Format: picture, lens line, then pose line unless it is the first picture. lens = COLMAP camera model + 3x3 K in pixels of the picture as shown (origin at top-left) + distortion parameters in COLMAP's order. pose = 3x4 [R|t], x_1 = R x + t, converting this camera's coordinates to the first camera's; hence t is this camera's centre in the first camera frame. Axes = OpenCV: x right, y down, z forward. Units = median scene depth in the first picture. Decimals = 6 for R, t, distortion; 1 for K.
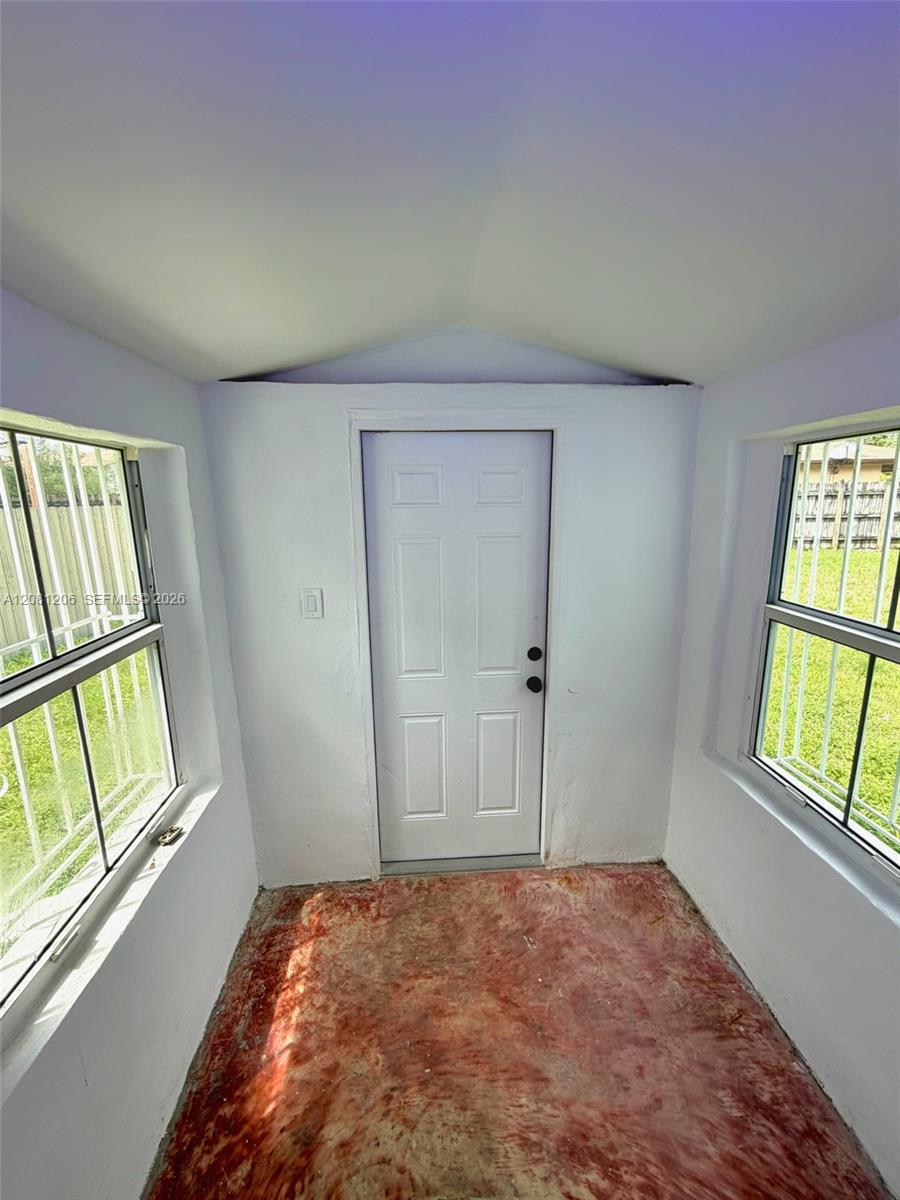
lens RADIAL K [[472.1, 0, 446.5], [0, 472.1, 606.8], [0, 0, 1]] dist [0.001020, -0.000216]
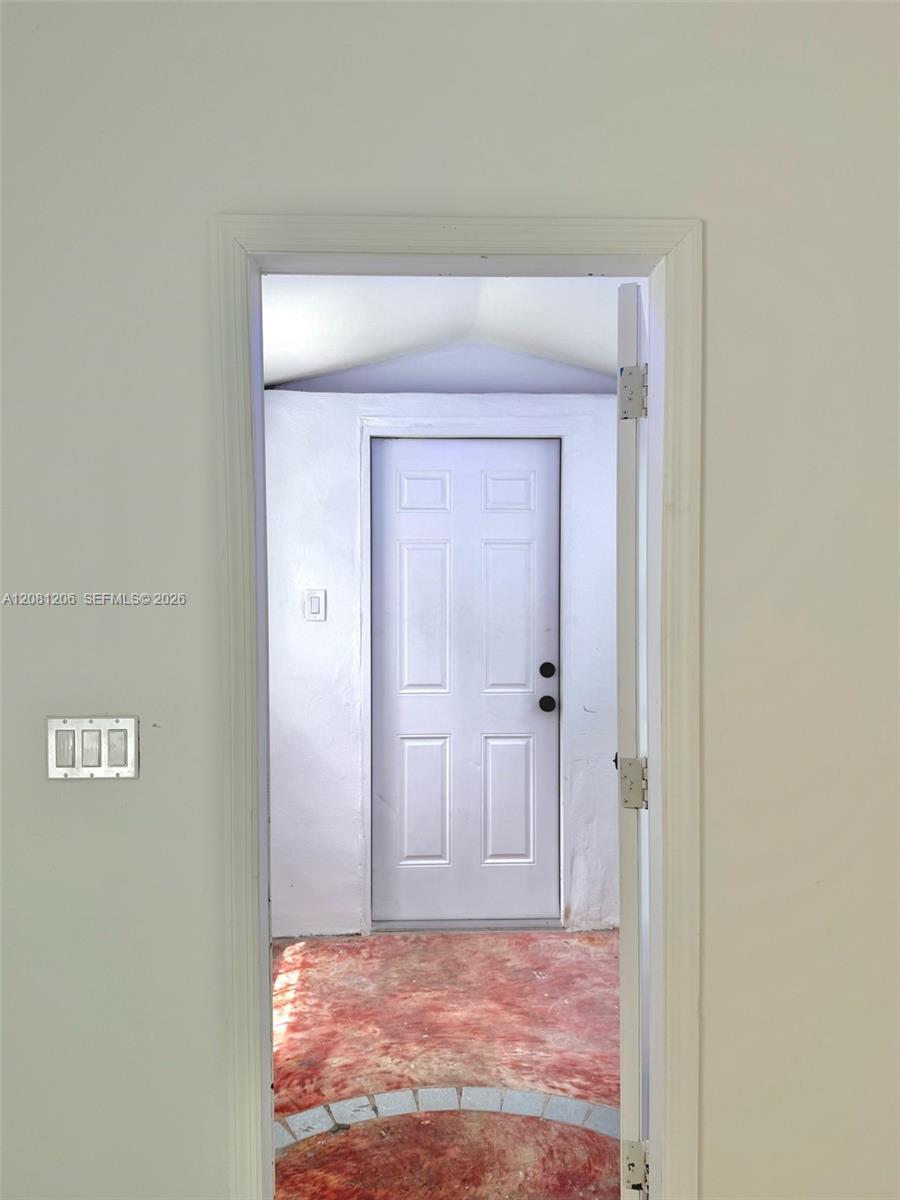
lens RADIAL K [[854.6, 0, 439.4], [0, 854.6, 625.7], [0, 0, 1]] dist [0.076275, -0.070377]
pose [[0.999554, 0.013397, -0.026675, 0.022081], [-0.017619, 0.986141, -0.164971, 0.341168], [0.024096, 0.165367, 0.985938, -0.776935]]
